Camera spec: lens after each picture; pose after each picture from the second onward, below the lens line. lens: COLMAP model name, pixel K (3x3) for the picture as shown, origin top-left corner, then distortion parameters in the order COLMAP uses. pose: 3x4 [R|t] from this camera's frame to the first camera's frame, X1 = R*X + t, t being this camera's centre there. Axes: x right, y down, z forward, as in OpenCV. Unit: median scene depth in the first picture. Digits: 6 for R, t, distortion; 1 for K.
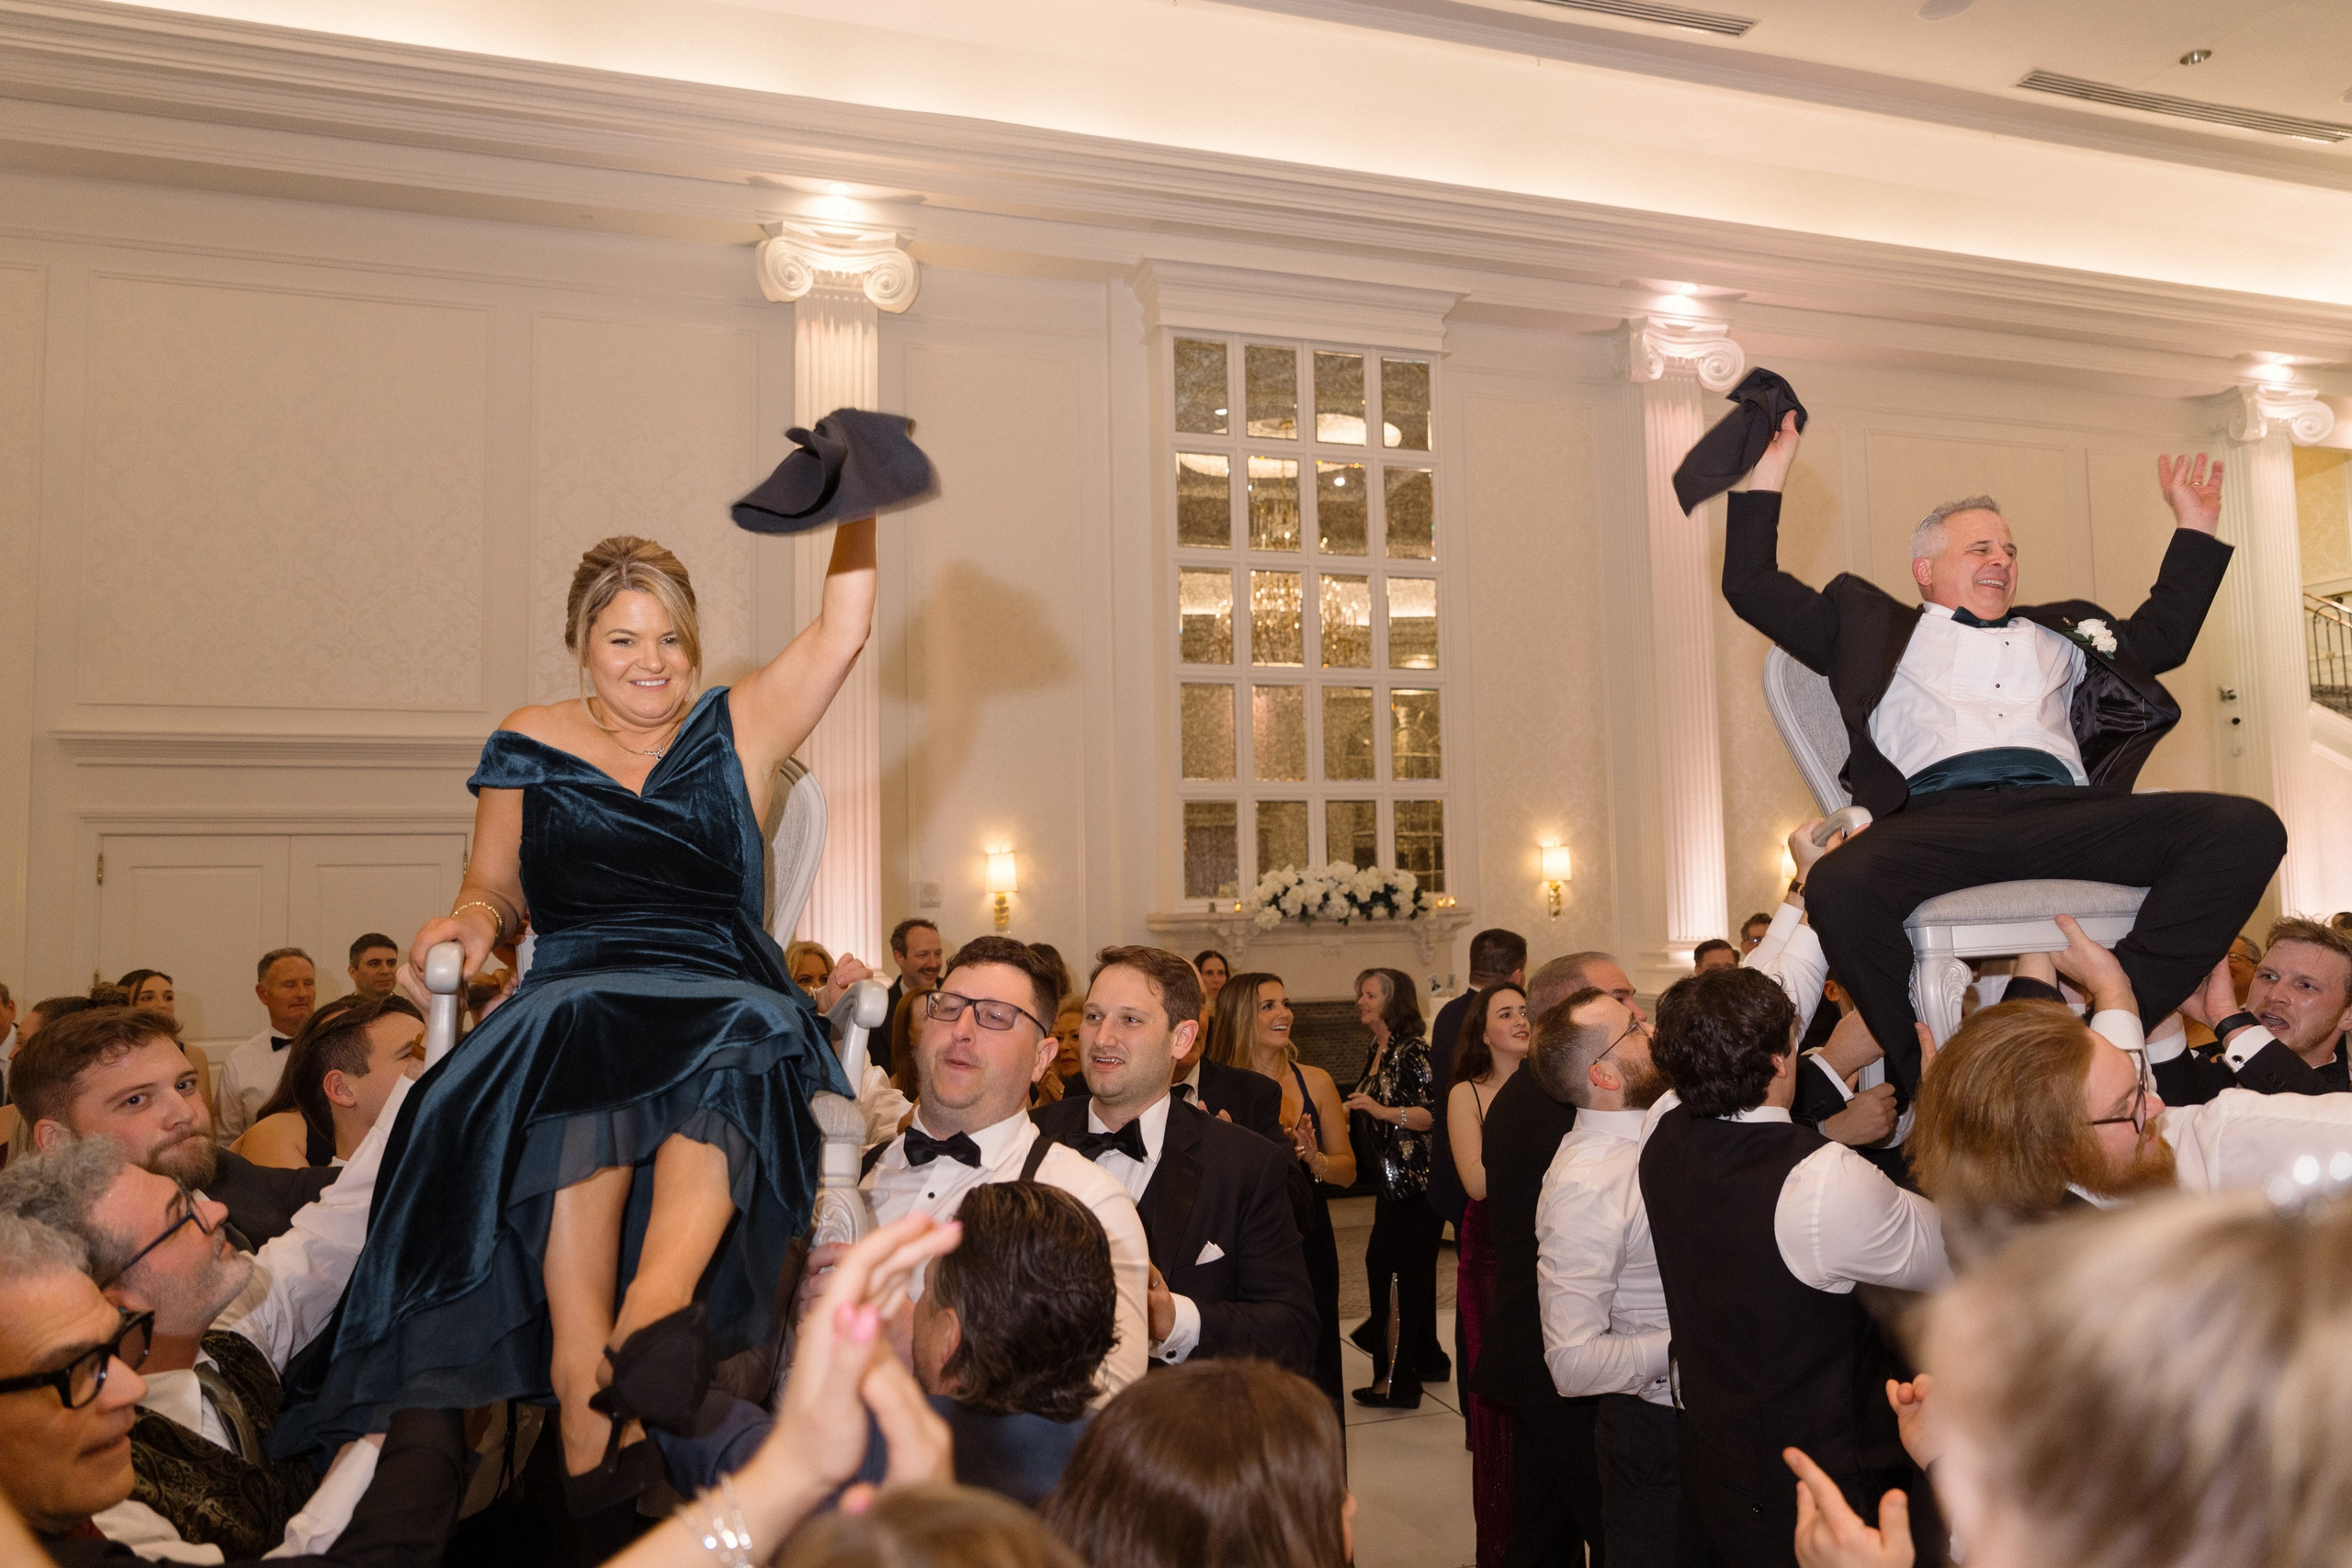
lens RADIAL K [[1650.4, 0, 1197.6], [0, 1650.4, 807.0], [0, 0, 1]] dist [-0.008292, 0.008584]
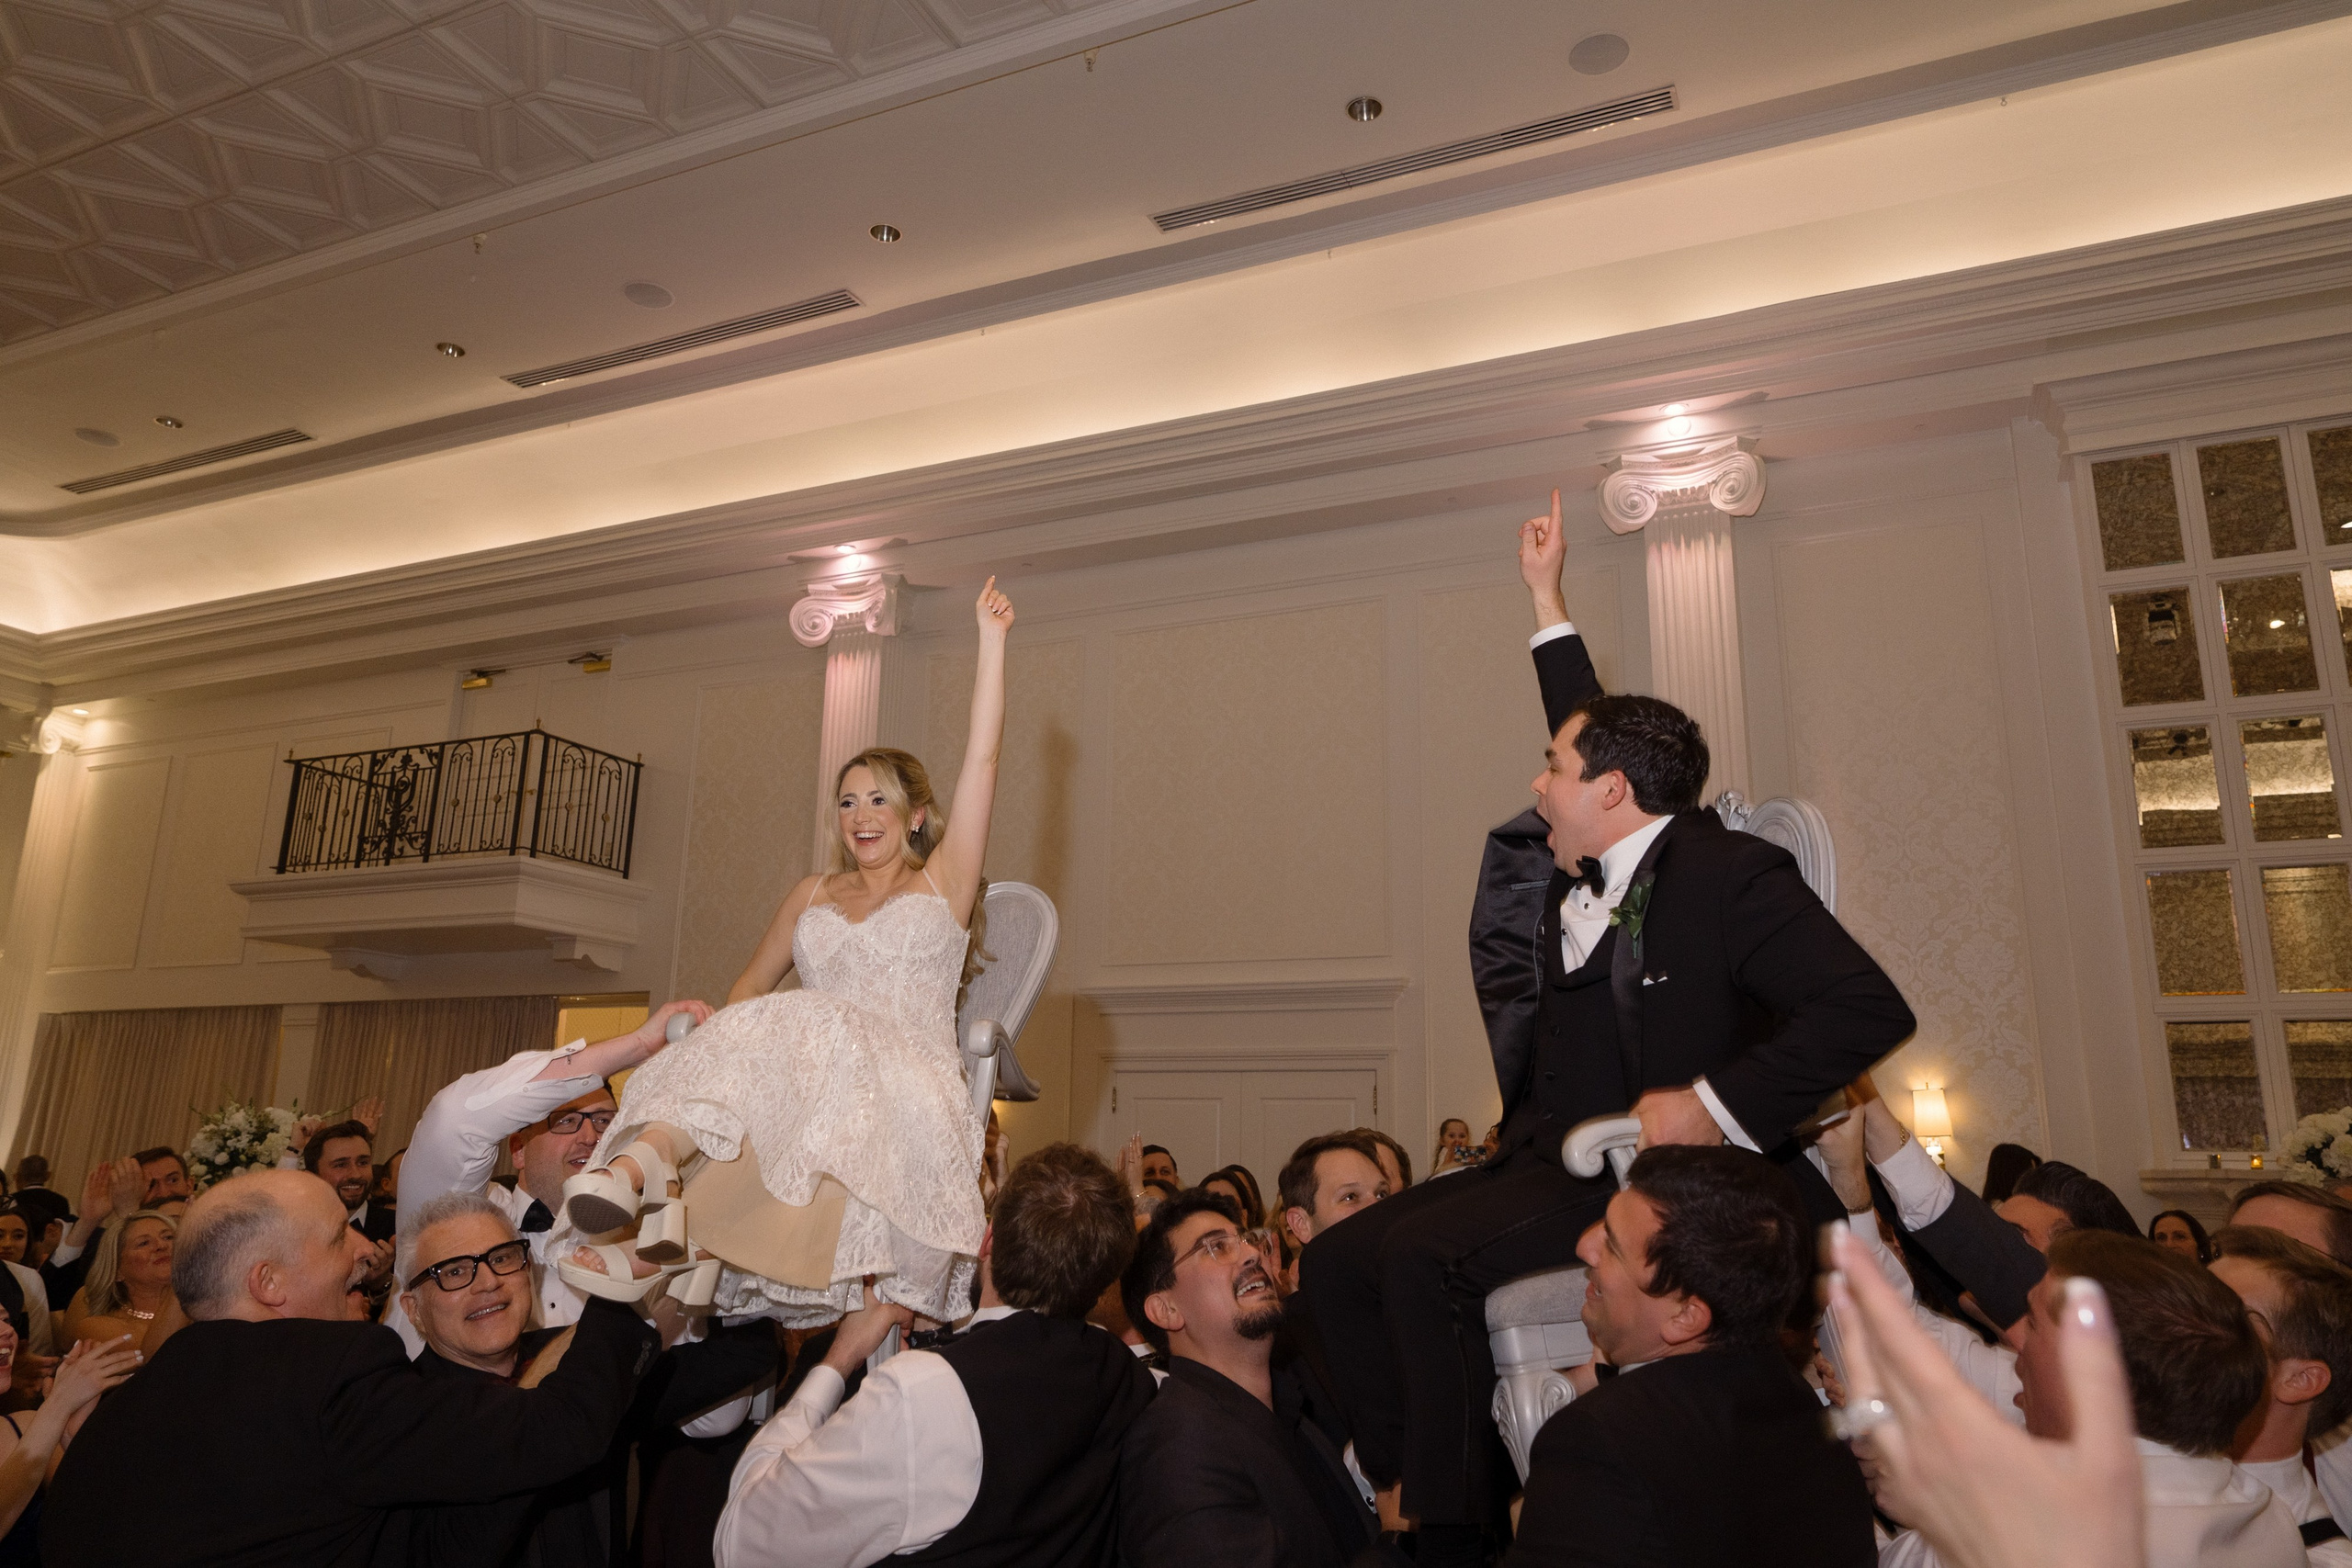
lens RADIAL K [[1650.4, 0, 1187.6], [0, 1650.4, 783.5], [0, 0, 1]] dist [-0.008292, 0.008584]
pose [[0.724201, -0.125731, -0.678030, 0.212275], [0.011316, 0.985272, -0.170618, 0.013399], [0.689496, 0.115890, 0.714958, 0.110371]]
